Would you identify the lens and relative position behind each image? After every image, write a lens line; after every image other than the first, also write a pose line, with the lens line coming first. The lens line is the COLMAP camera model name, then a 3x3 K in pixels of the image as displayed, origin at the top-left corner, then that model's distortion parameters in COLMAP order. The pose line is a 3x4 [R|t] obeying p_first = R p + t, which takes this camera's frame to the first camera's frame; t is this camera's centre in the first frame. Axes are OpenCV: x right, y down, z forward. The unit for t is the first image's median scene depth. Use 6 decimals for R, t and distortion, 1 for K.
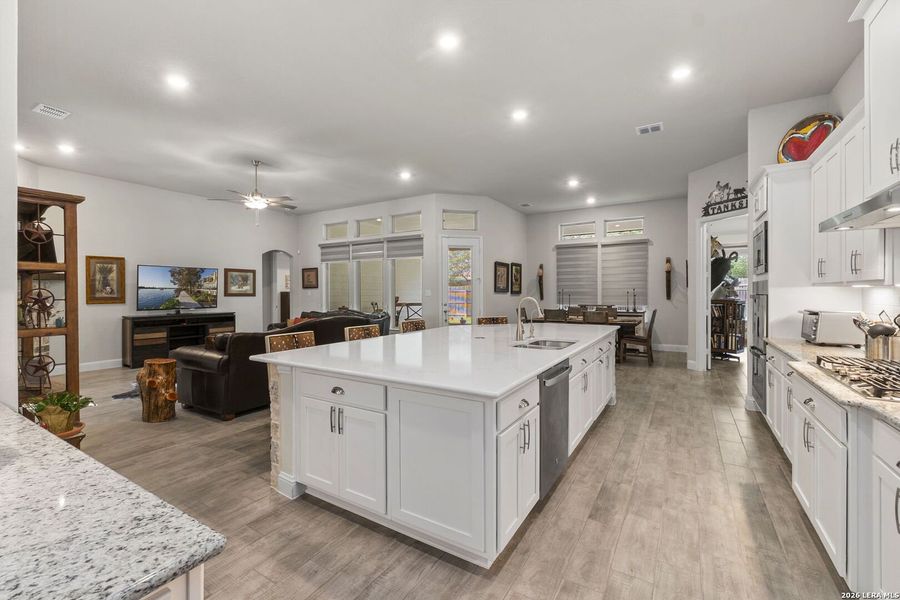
lens RADIAL K [[388.3, 0, 445.3], [0, 388.3, 295.9], [0, 0, 1]] dist [-0.009227, 0.001924]
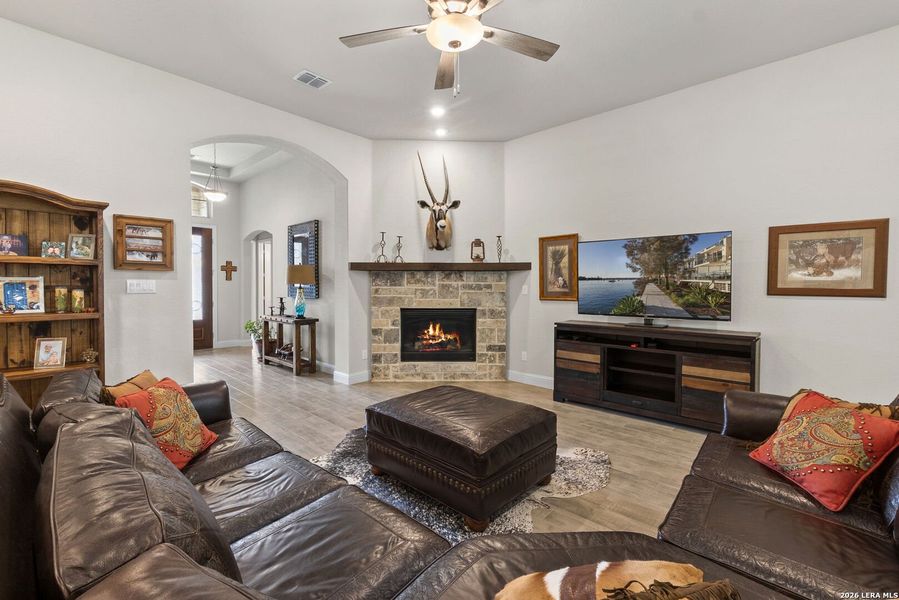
lens RADIAL K [[387.8, 0, 445.5], [0, 387.8, 296.3], [0, 0, 1]] dist [-0.009227, 0.001924]
pose [[-0.182331, 0.026973, -0.982867, -0.112988], [-0.011737, 0.999493, 0.029607, -0.006852], [0.983167, 0.016935, -0.181922, 0.805029]]
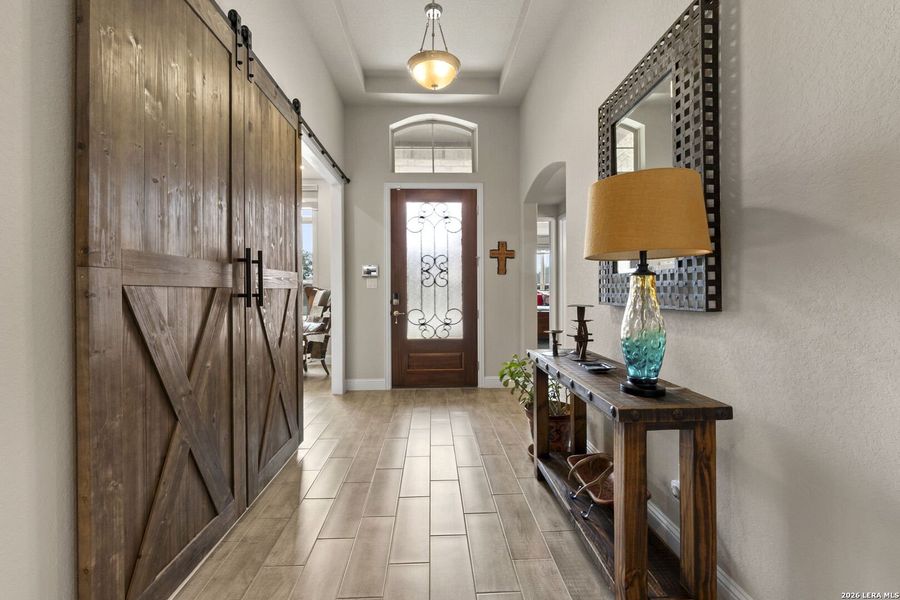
lens RADIAL K [[388.3, 0, 442.6], [0, 388.3, 288.1], [0, 0, 1]] dist [-0.009227, 0.001924]
pose [[-0.826518, 0.001037, -0.562910, -0.617496], [0.002165, 0.999997, -0.001336, 0.010906], [0.562907, -0.002323, -0.826517, 0.489594]]
